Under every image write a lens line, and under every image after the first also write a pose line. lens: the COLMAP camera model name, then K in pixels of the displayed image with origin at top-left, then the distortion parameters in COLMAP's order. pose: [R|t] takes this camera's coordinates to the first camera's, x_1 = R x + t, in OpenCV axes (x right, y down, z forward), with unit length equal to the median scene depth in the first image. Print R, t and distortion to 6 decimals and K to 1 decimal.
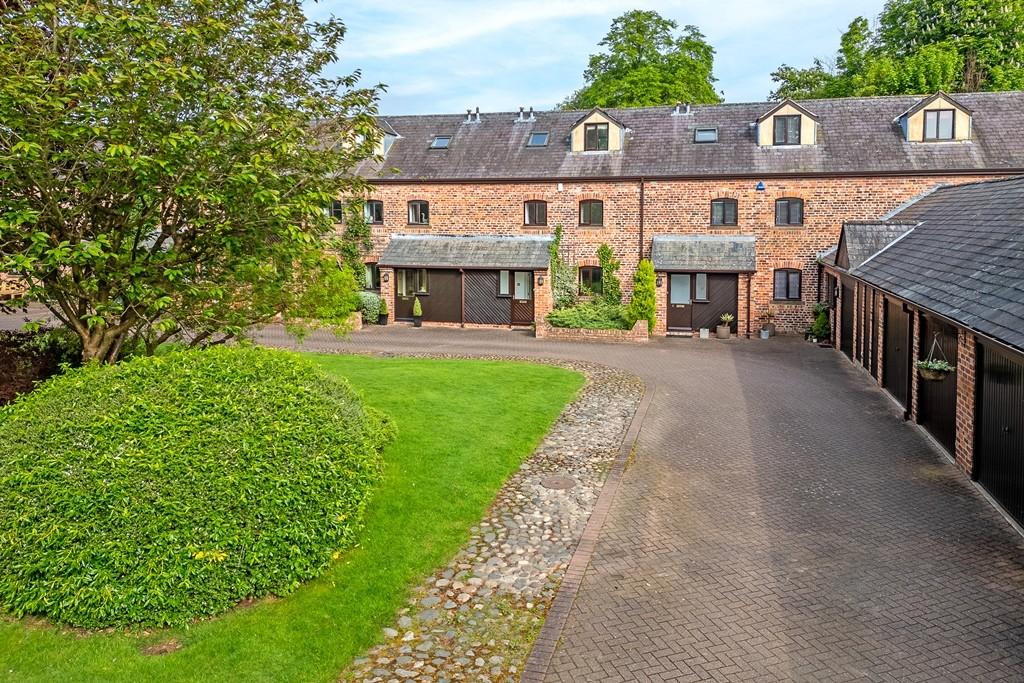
lens RADIAL K [[699.2, 0, 512.3], [0, 699.2, 270.0], [0, 0, 1]] dist [0.082337, -0.087362]
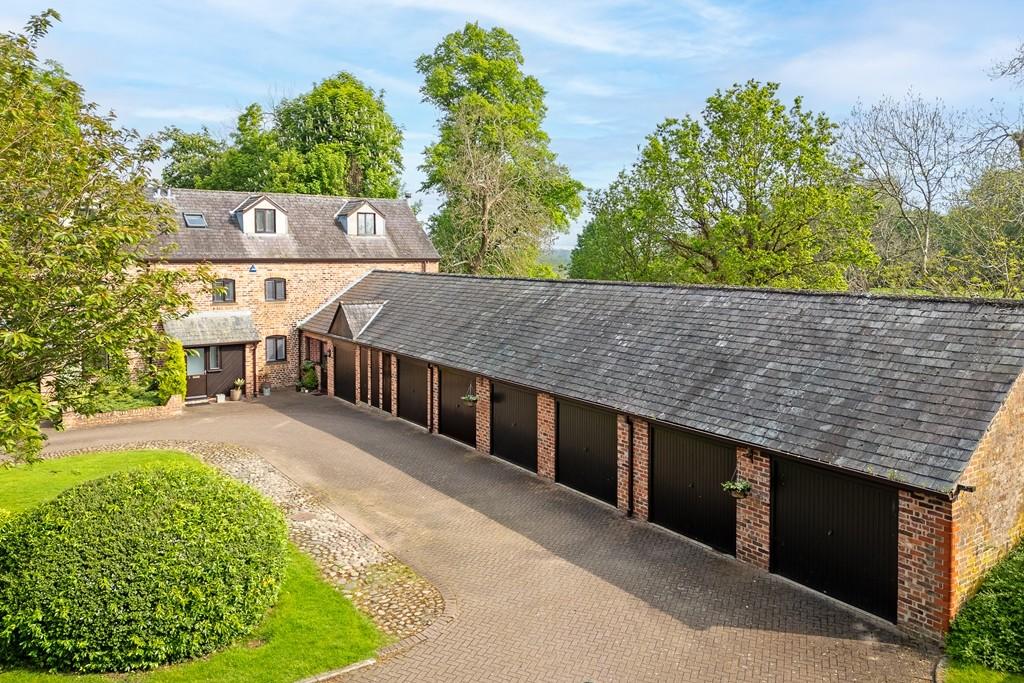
lens RADIAL K [[750.9, 0, 512.0], [0, 750.9, 341.5], [0, 0, 1]] dist [0.004210, -0.000899]
pose [[0.626754, -0.088407, 0.774186, -0.370129], [0.051975, 0.996073, 0.071667, -0.065448], [-0.777482, -0.004679, 0.628888, -0.136695]]
